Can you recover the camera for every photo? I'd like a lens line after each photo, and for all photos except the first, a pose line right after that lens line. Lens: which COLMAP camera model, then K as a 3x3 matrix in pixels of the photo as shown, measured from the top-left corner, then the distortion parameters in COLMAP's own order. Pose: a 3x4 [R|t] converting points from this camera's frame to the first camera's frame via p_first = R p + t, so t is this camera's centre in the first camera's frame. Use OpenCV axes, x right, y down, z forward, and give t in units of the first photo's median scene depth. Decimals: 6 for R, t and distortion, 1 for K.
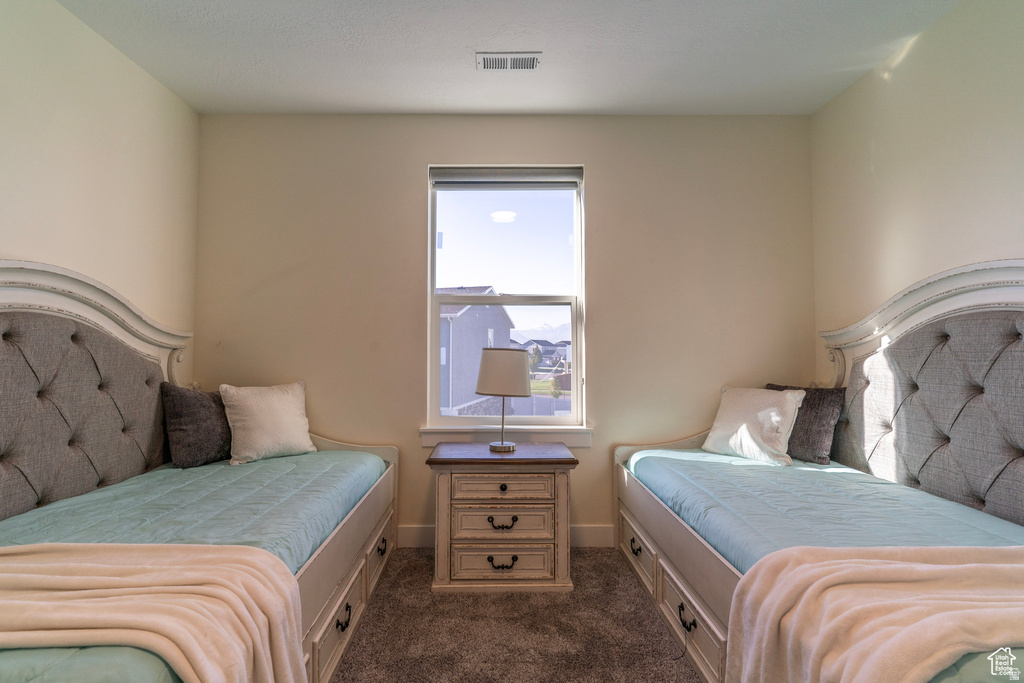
lens RADIAL K [[496.2, 0, 510.0], [0, 496.2, 339.7], [0, 0, 1]] dist [0.001463, -0.000524]
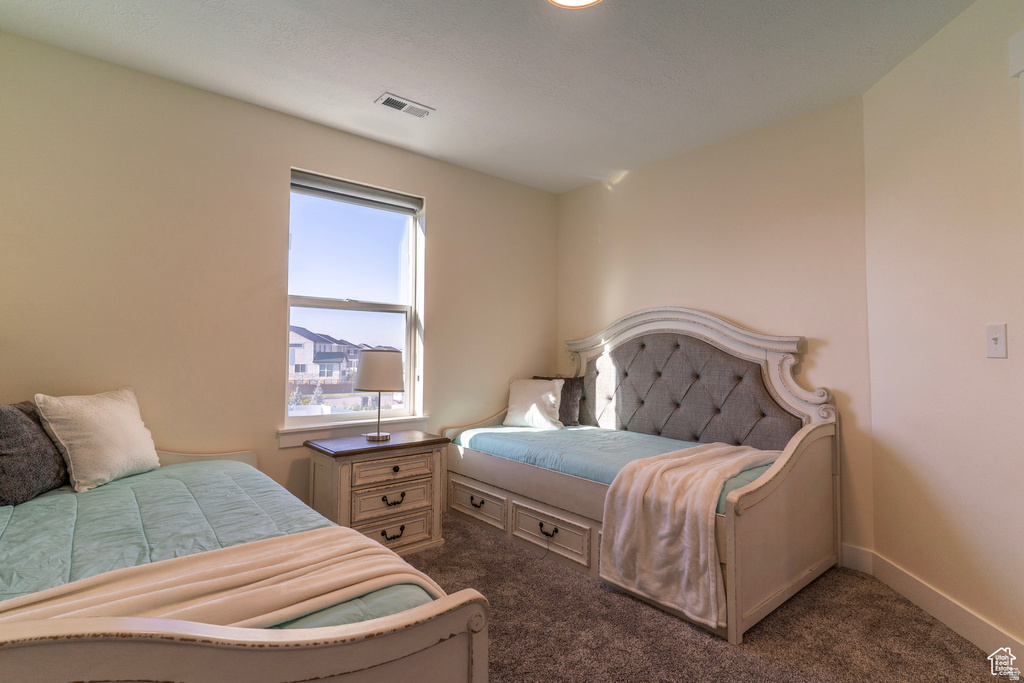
lens RADIAL K [[496.2, 0, 501.6], [0, 496.2, 343.7], [0, 0, 1]] dist [0.001463, -0.000524]
pose [[0.773623, 0.016042, 0.633443, -0.556838], [-0.018693, 0.999822, -0.002491, 0.000459], [-0.633370, -0.009914, 0.773785, -0.058530]]
